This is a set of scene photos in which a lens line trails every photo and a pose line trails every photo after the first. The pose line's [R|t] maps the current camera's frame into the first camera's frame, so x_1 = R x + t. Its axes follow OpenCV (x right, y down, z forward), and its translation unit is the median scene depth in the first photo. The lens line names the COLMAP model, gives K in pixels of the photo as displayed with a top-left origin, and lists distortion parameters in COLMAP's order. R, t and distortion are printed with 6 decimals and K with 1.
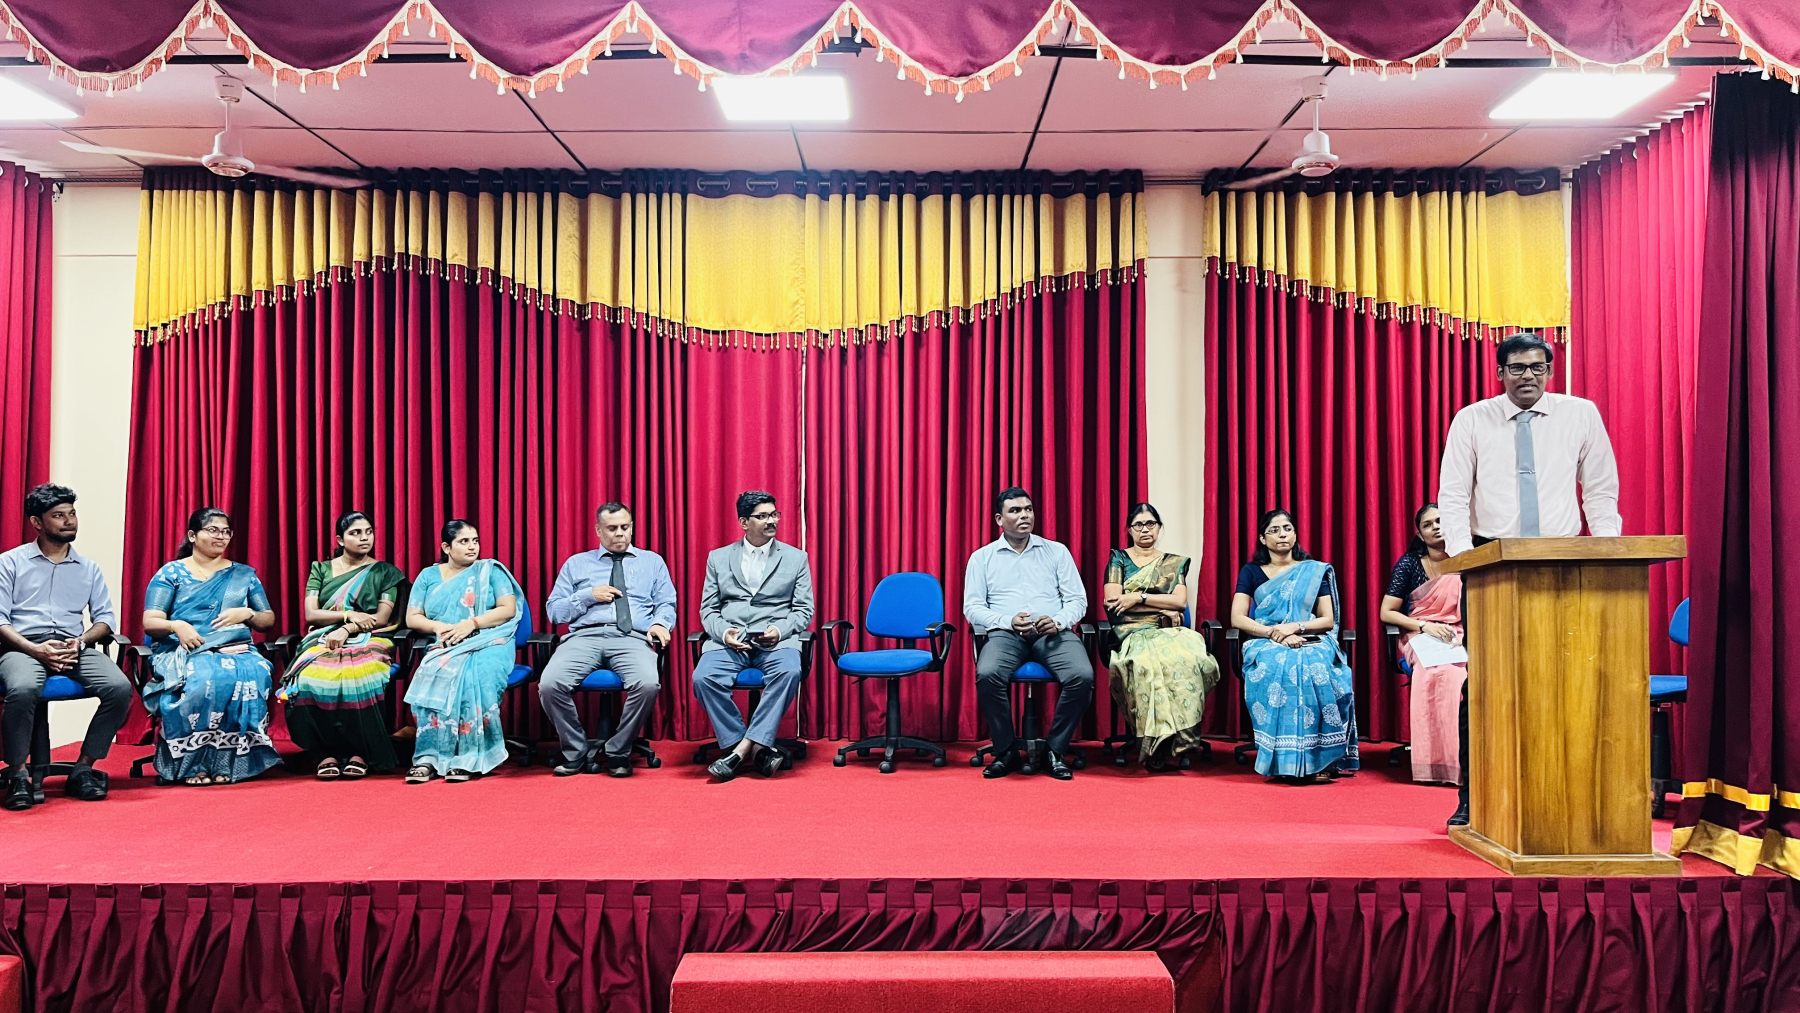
lens RADIAL K [[1365.9, 0, 904.2], [0, 1365.9, 507.6], [0, 0, 1]] dist [0.050176, -0.061202]
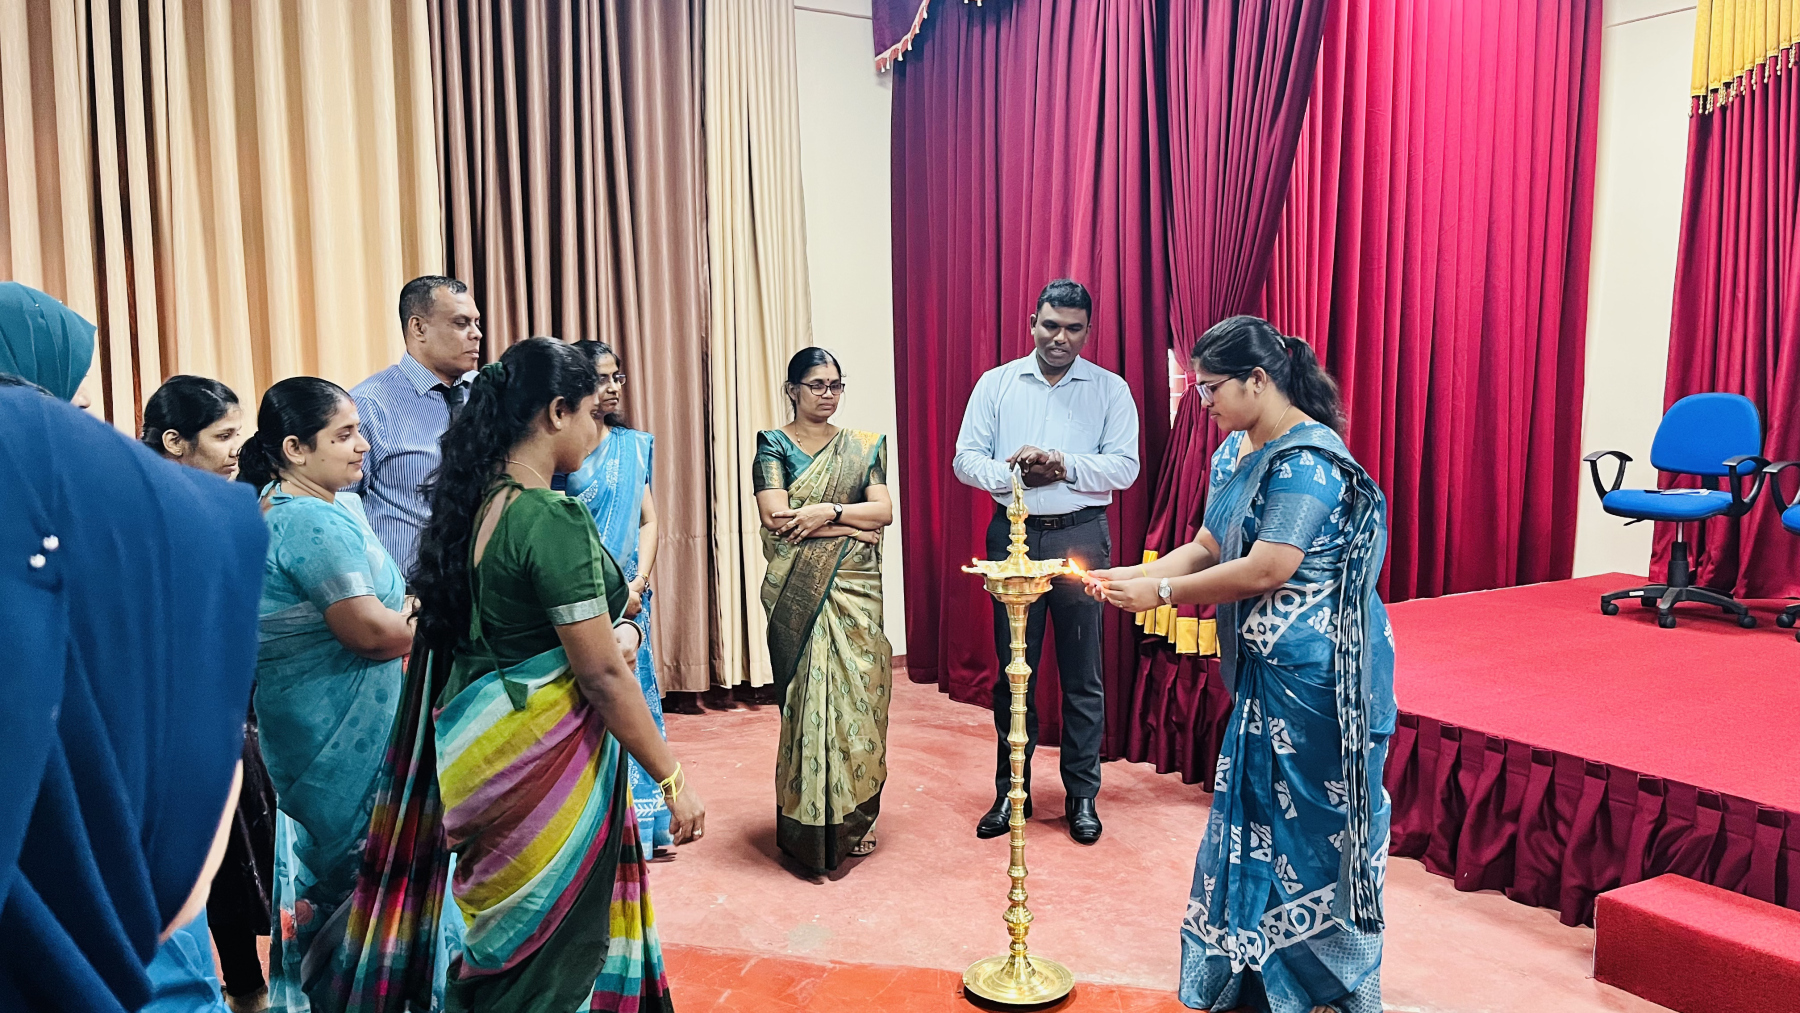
lens RADIAL K [[1365.9, 0, 915.9], [0, 1365.9, 507.2], [0, 0, 1]] dist [0.050176, -0.061202]
pose [[0.508198, 0.085470, -0.856989, -0.056181], [0.027437, 0.992952, 0.115300, 0.009449], [0.860803, -0.082109, 0.502271, 0.150393]]
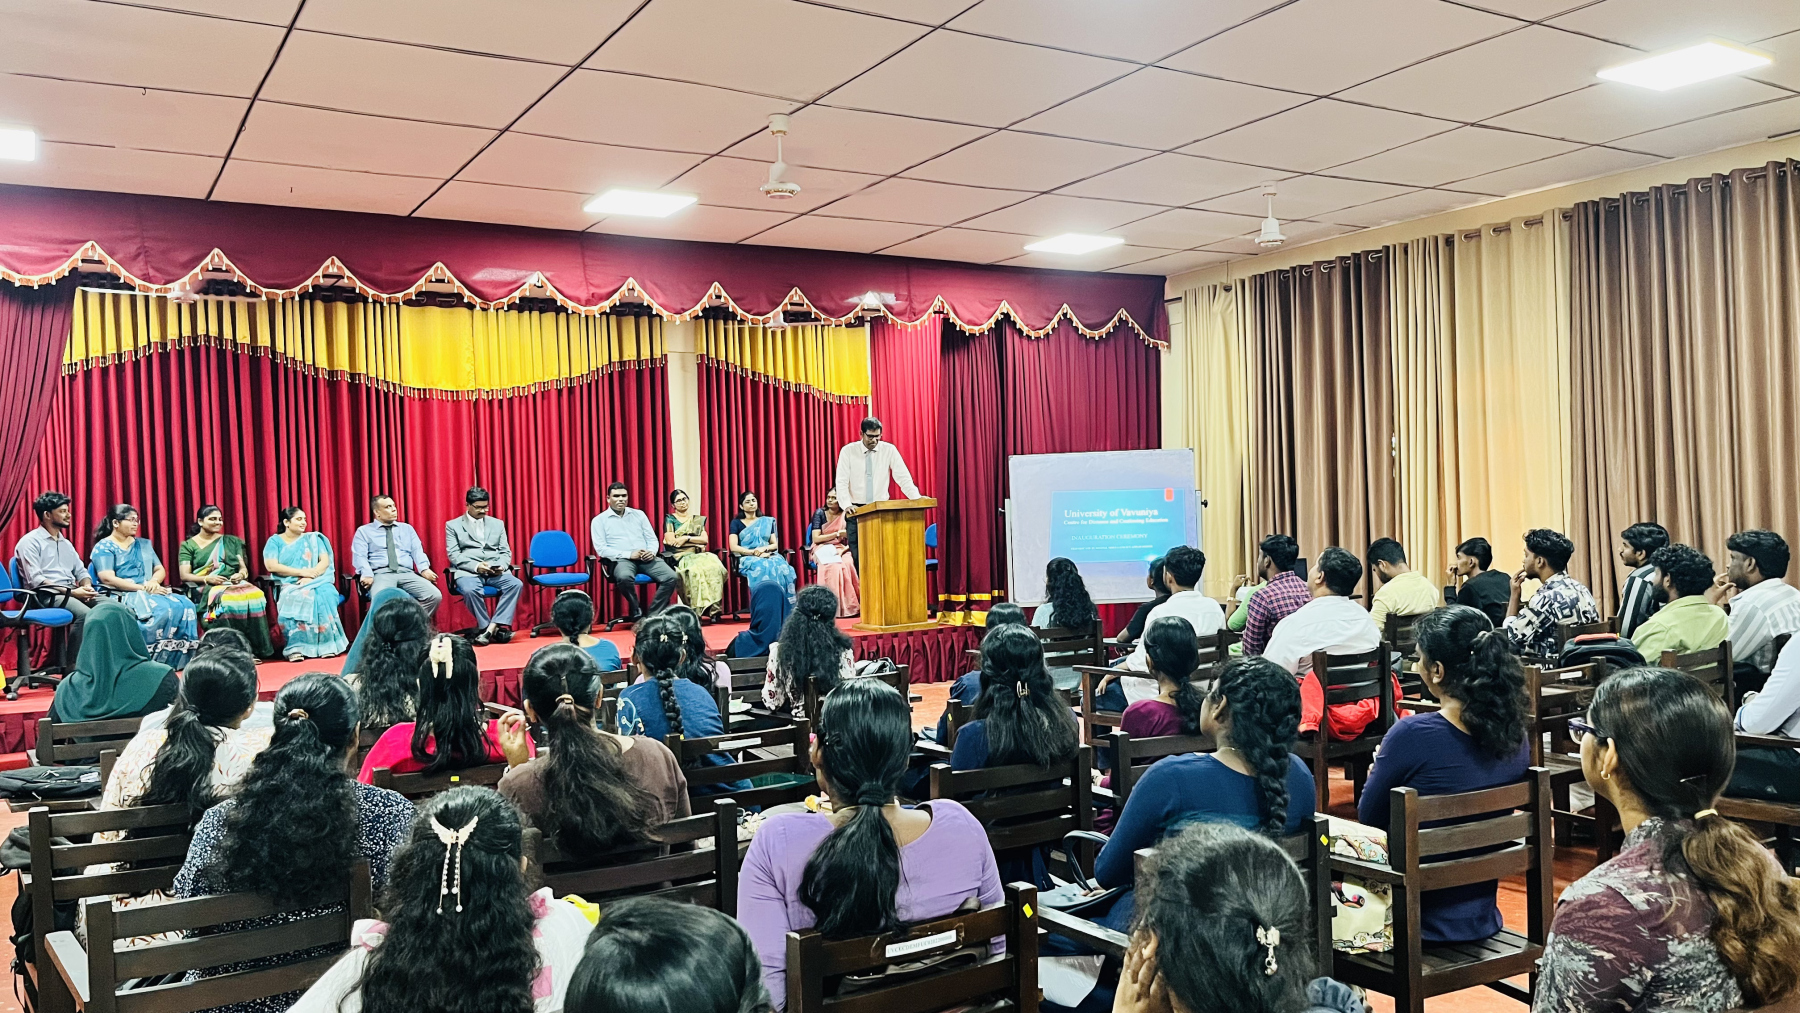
lens RADIAL K [[1365.9, 0, 920.1], [0, 1365.9, 521.7], [0, 0, 1]] dist [0.050176, -0.061202]
pose [[0.850351, -0.033120, 0.525172, -0.500976], [0.018675, 0.999288, 0.032782, -0.012734], [-0.525884, -0.018068, 0.850365, -0.722532]]
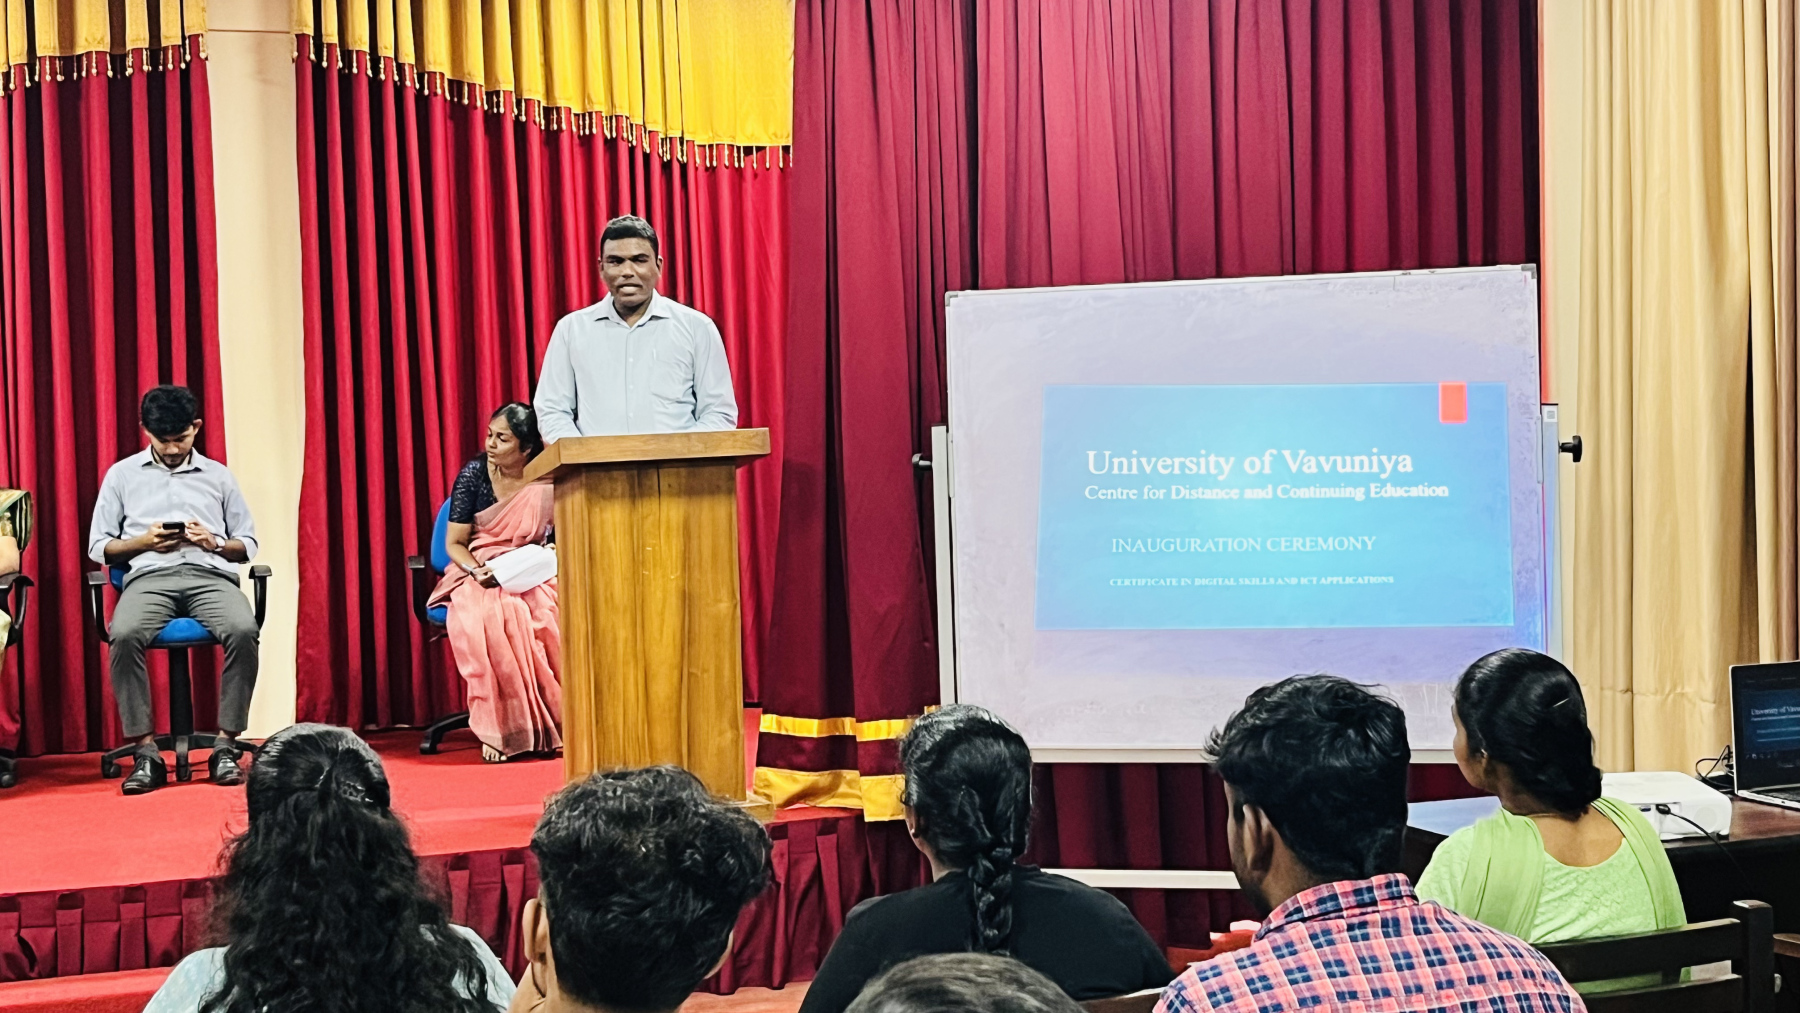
lens RADIAL K [[2581.4, 0, 903.3], [0, 2581.4, 493.6], [0, 0, 1]] dist [0.086283, 0.000000]
pose [[0.941928, -0.036174, 0.333862, 0.065592], [0.022079, 0.998701, 0.045918, -0.006833], [-0.335090, -0.035880, 0.941503, -0.333330]]
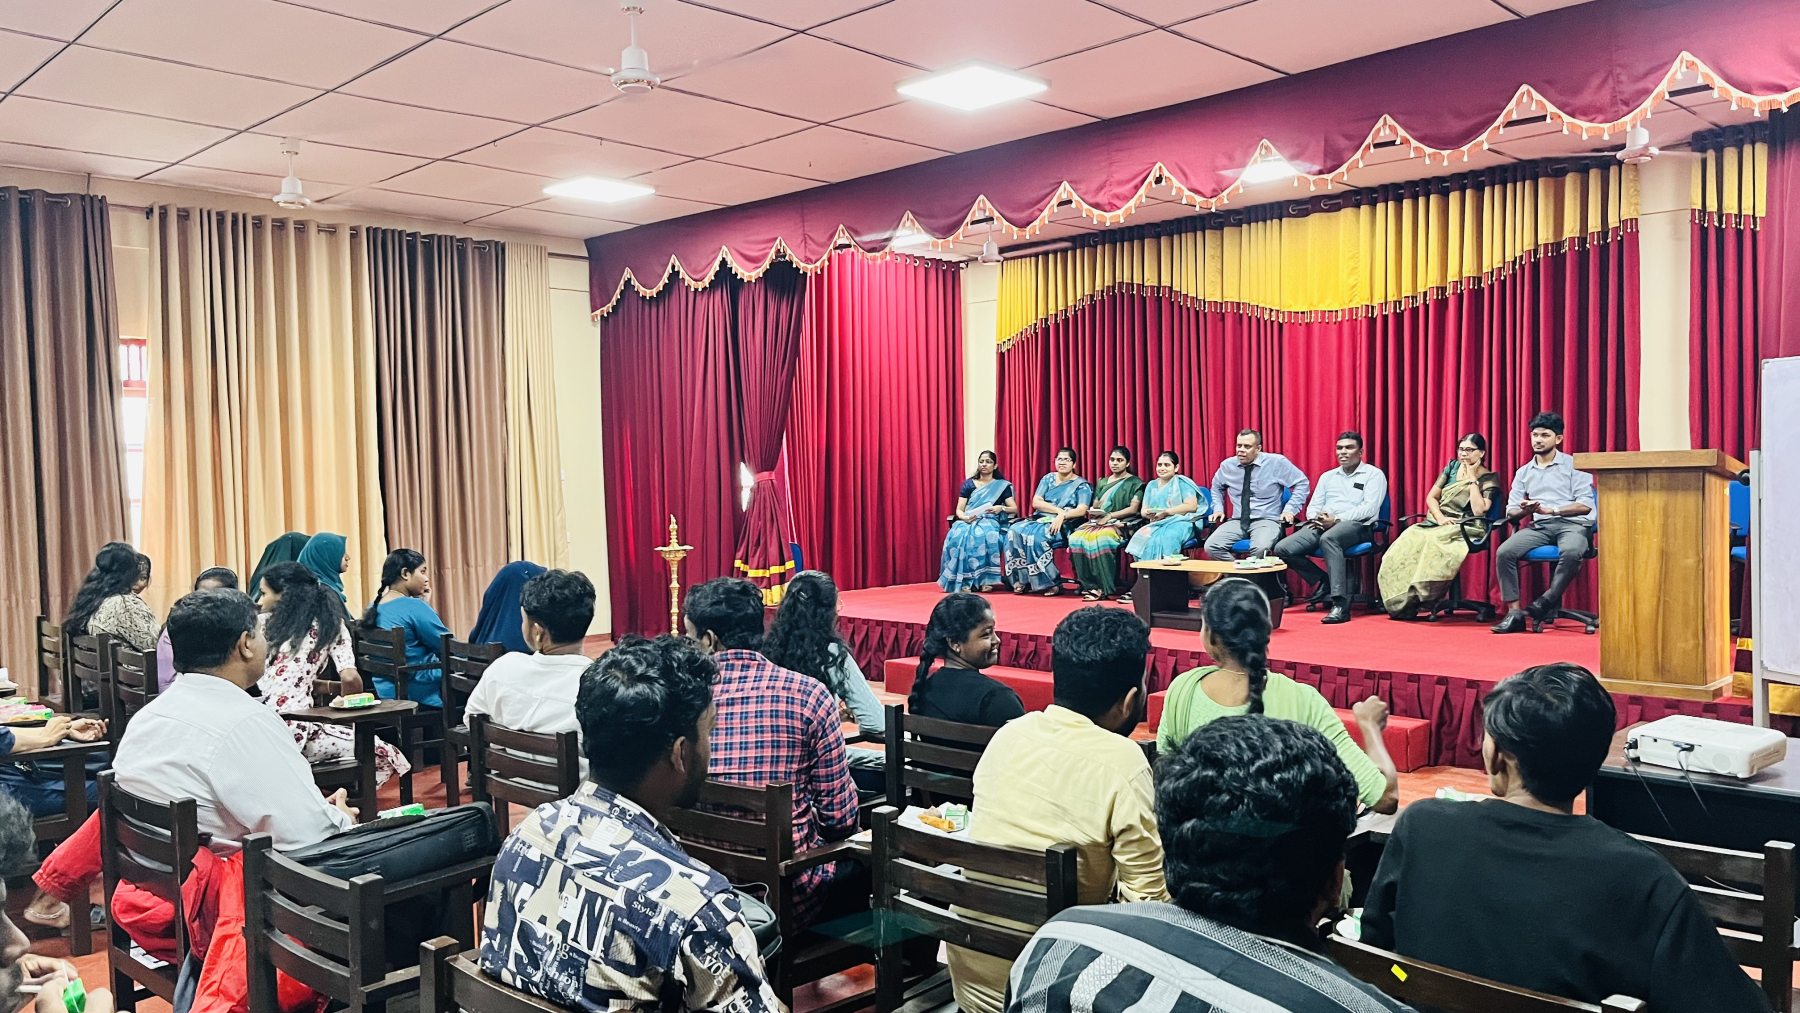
lens RADIAL K [[1365.9, 0, 906.2], [0, 1365.9, 511.0], [0, 0, 1]] dist [0.050176, -0.061202]
pose [[0.703653, 0.014269, -0.710401, 0.591630], [0.030081, 0.998304, 0.049847, -0.006442], [0.709907, -0.056444, 0.702030, -0.305650]]
